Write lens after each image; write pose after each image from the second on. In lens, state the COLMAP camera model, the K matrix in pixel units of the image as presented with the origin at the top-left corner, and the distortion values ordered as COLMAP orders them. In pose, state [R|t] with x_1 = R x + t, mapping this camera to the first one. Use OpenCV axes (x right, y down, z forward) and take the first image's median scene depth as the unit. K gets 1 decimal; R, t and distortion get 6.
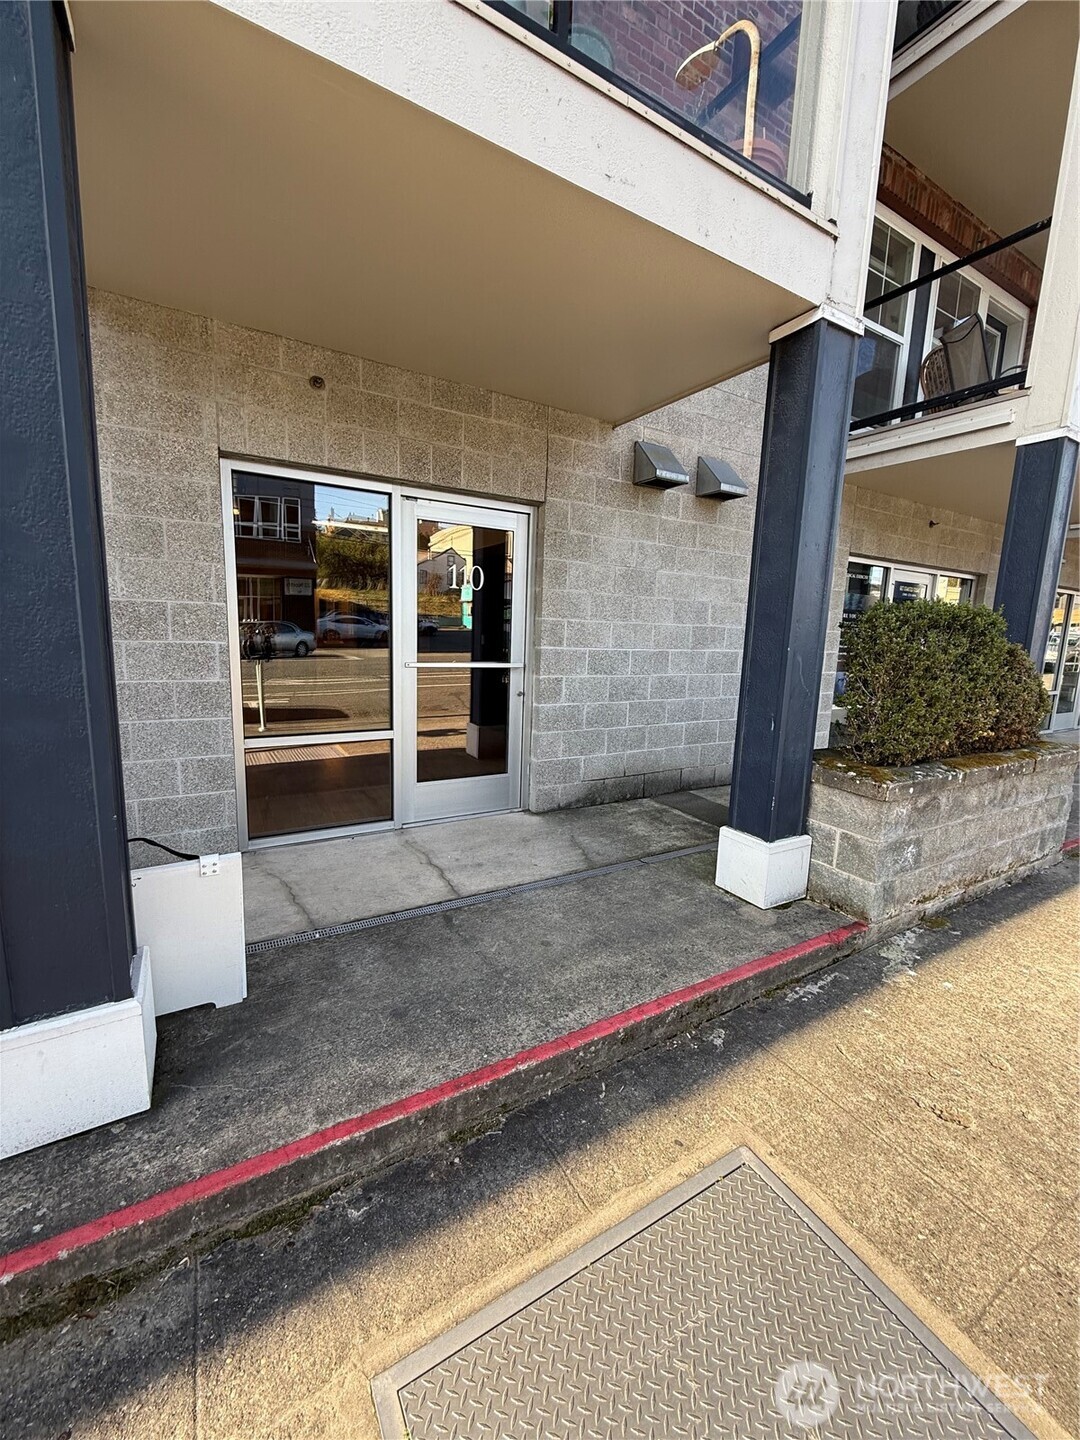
lens RADIAL K [[572.4, 0, 539.3], [0, 572.4, 715.8], [0, 0, 1]] dist [-0.000078, 0.000287]
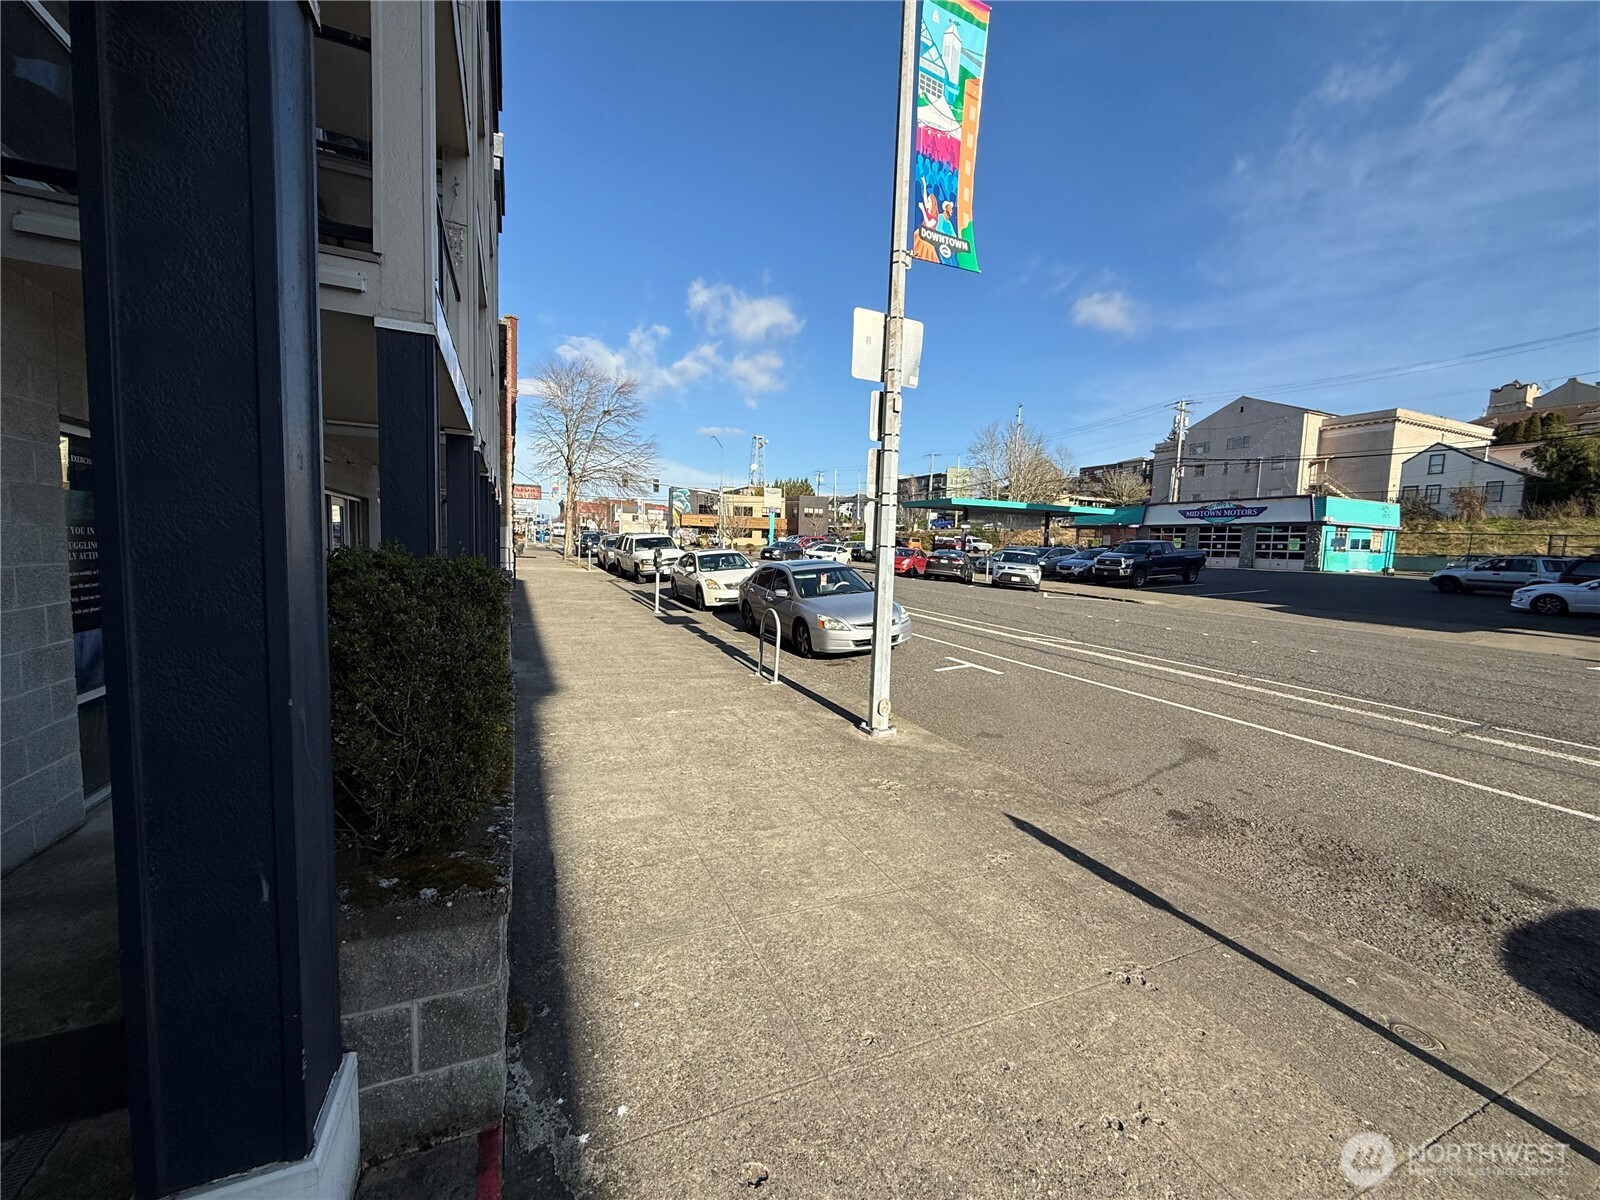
lens RADIAL K [[636.0, 0, 794.8], [0, 636.0, 600.7], [0, 0, 1]] dist [-0.000078, 0.000287]
pose [[0.105904, -0.113971, 0.987823, 0.024219], [0.122601, 0.987327, 0.100770, -0.167418], [-0.986789, 0.110436, 0.118535, 0.506283]]
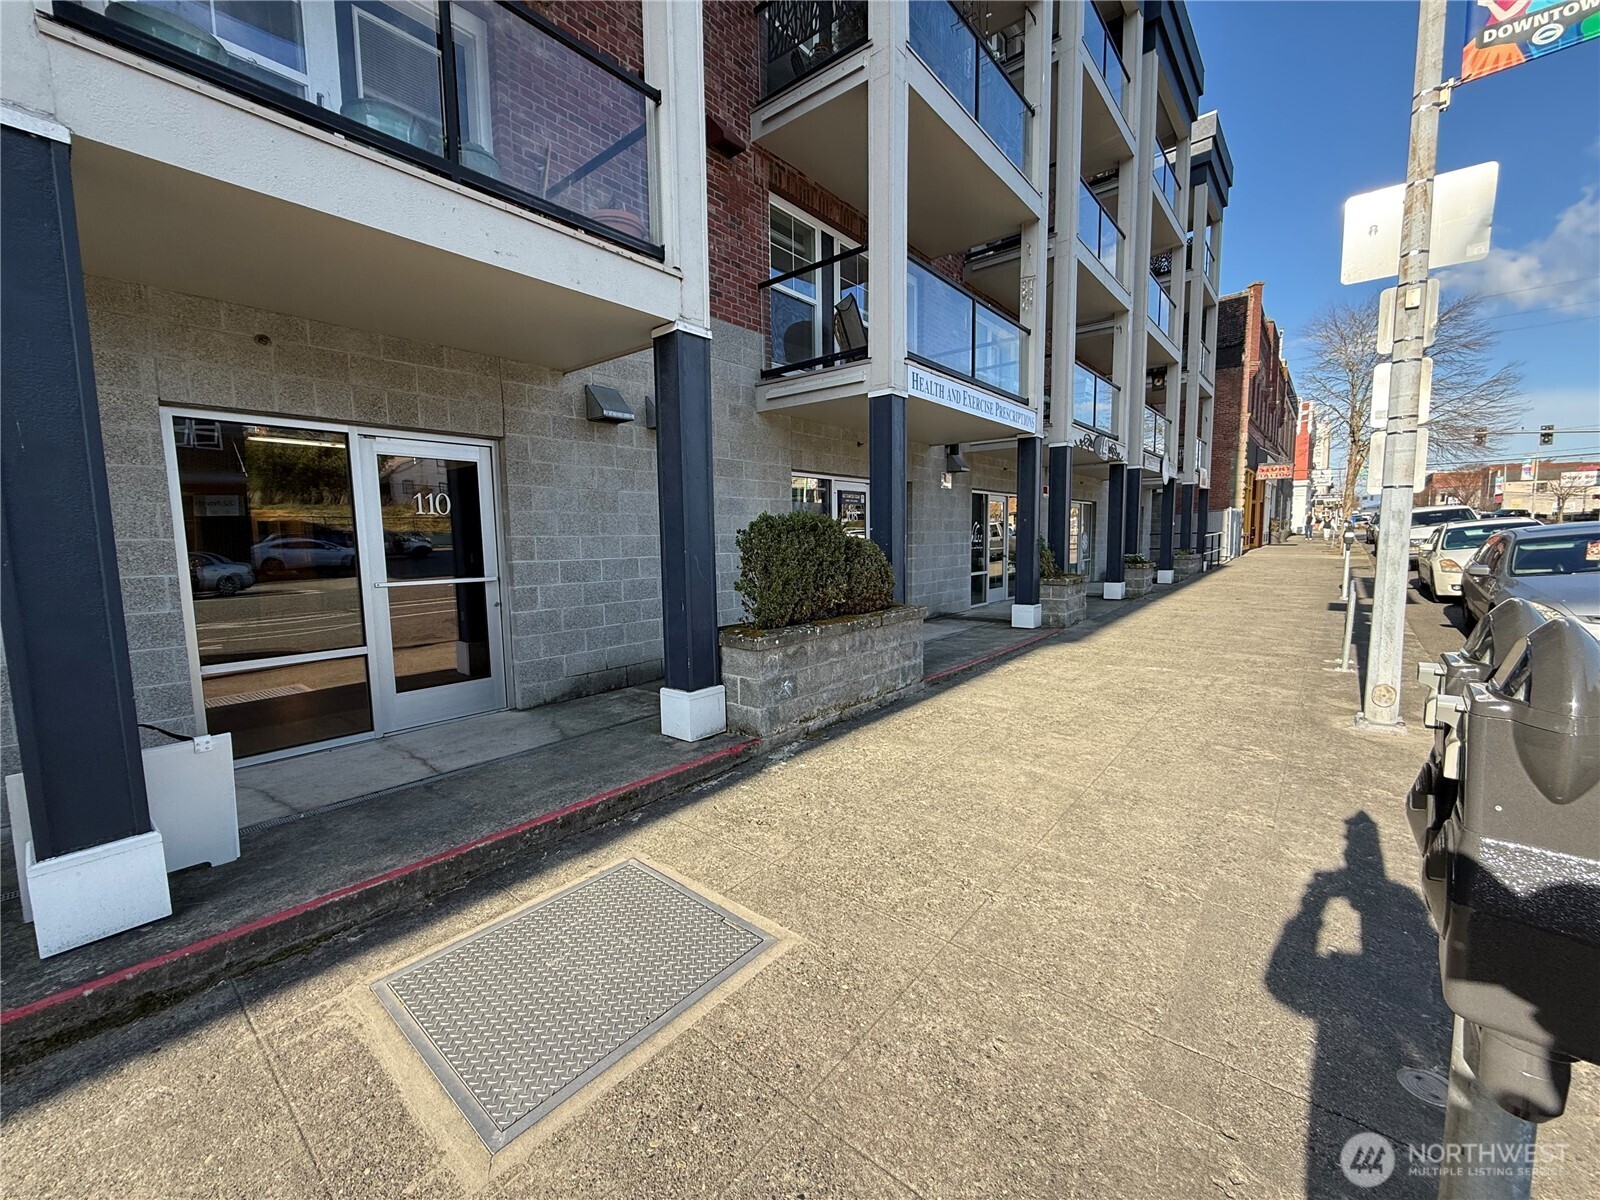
lens RADIAL K [[636.0, 0, 794.8], [0, 636.0, 600.7], [0, 0, 1]] dist [-0.000078, 0.000287]
pose [[0.940567, -0.083085, 0.329287, 0.142350], [0.099354, 0.994509, -0.032859, 0.072377], [-0.324749, 0.063622, 0.943658, -0.491704]]
